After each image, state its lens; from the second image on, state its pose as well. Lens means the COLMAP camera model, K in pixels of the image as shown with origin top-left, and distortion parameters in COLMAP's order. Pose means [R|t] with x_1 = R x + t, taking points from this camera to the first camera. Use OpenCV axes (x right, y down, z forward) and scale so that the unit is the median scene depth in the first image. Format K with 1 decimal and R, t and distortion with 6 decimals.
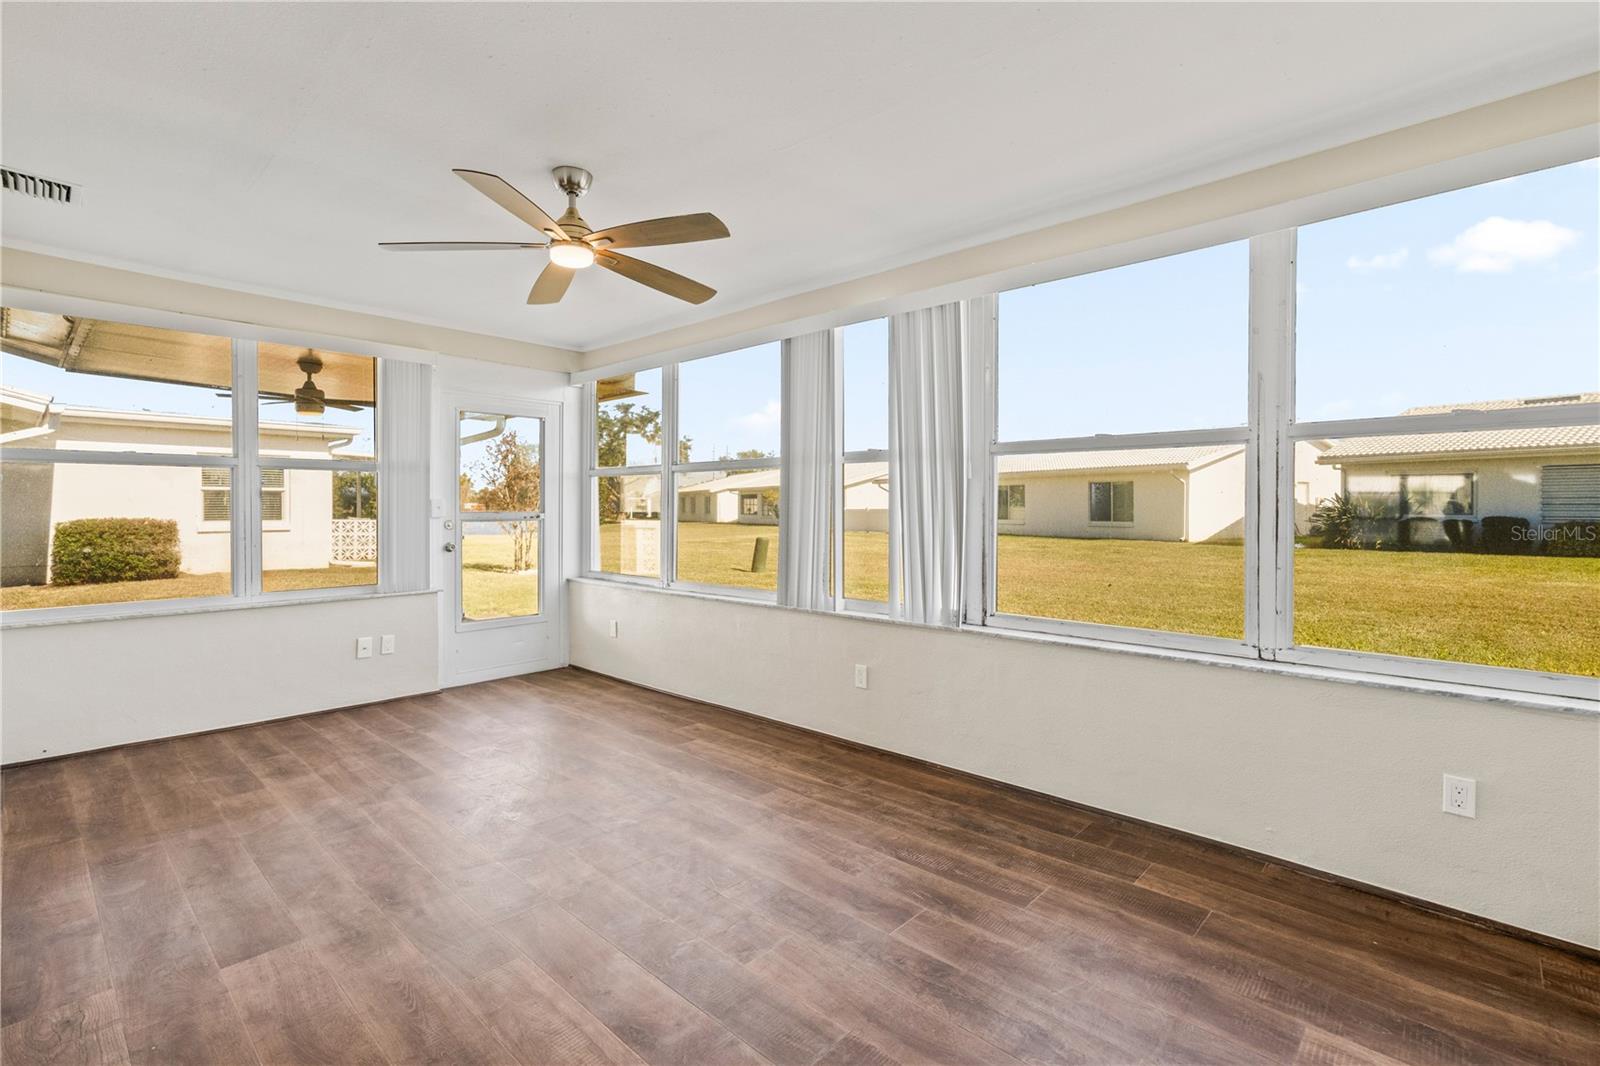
lens RADIAL K [[738.2, 0, 793.4], [0, 738.2, 513.7], [0, 0, 1]] dist [-0.010733, 0.011899]
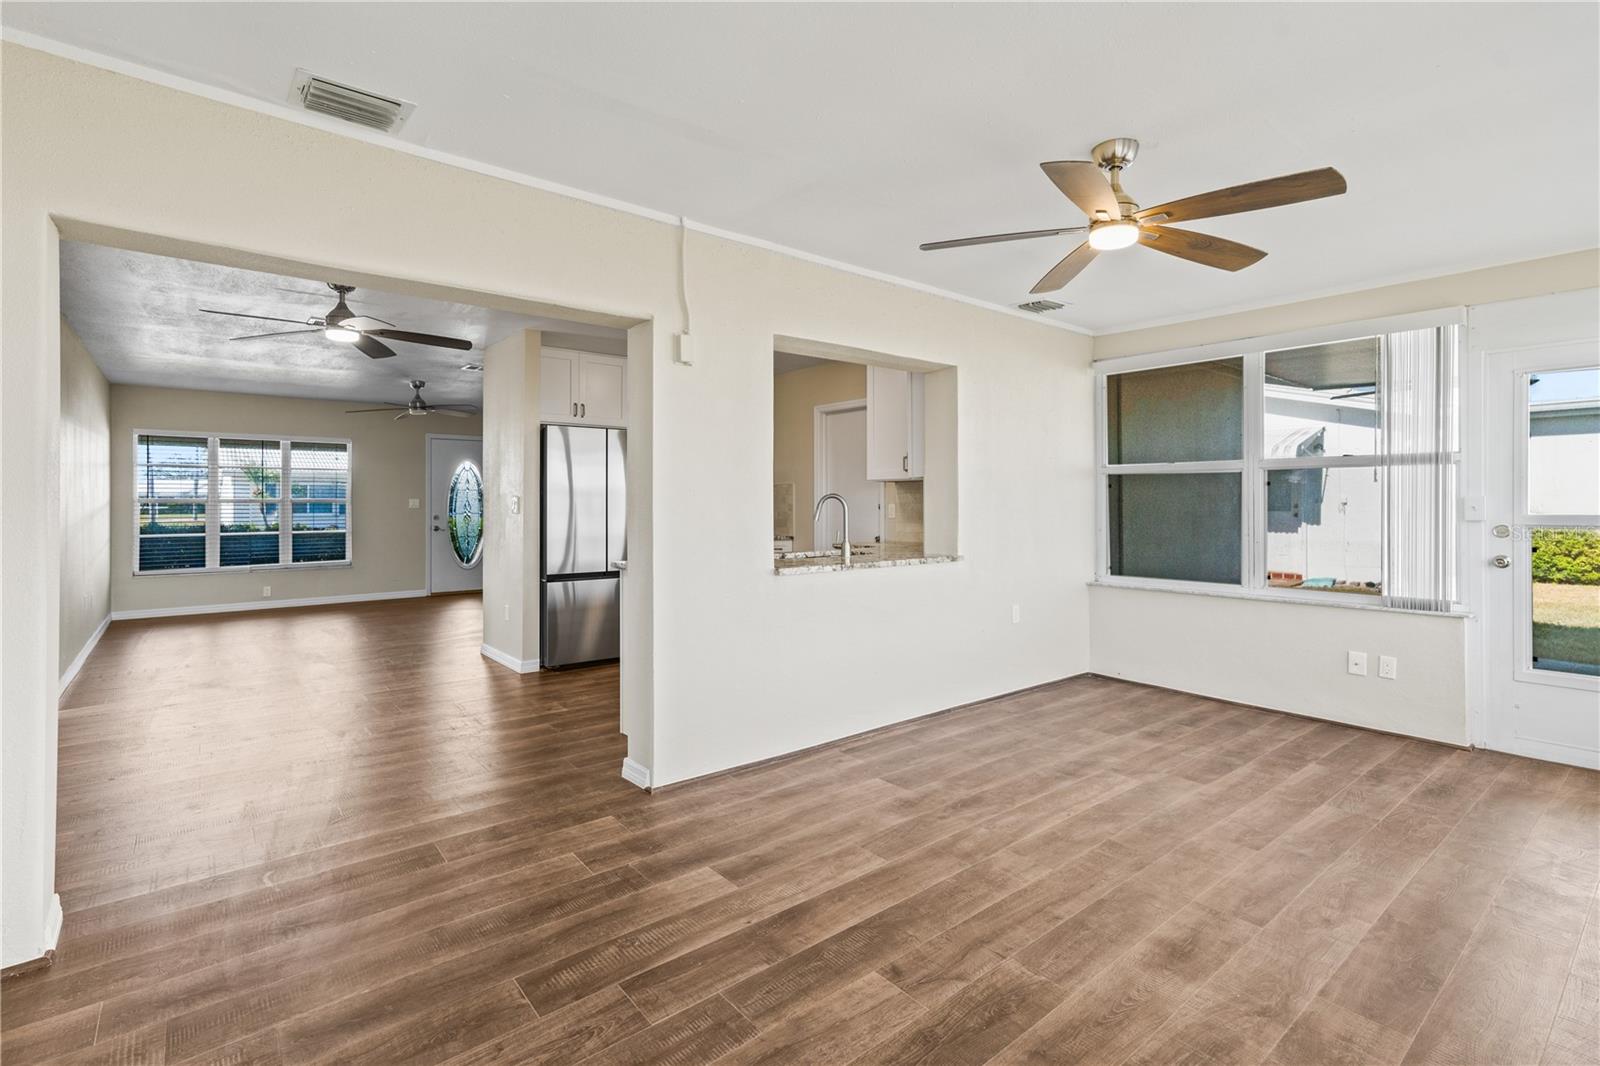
lens RADIAL K [[739.1, 0, 801.3], [0, 739.1, 498.4], [0, 0, 1]] dist [0.000643, 0.000673]
pose [[-0.123502, -0.004461, -0.992334, 0.621767], [-0.009650, 0.999948, -0.003294, -0.017098], [0.992297, 0.009169, -0.123539, 0.669640]]
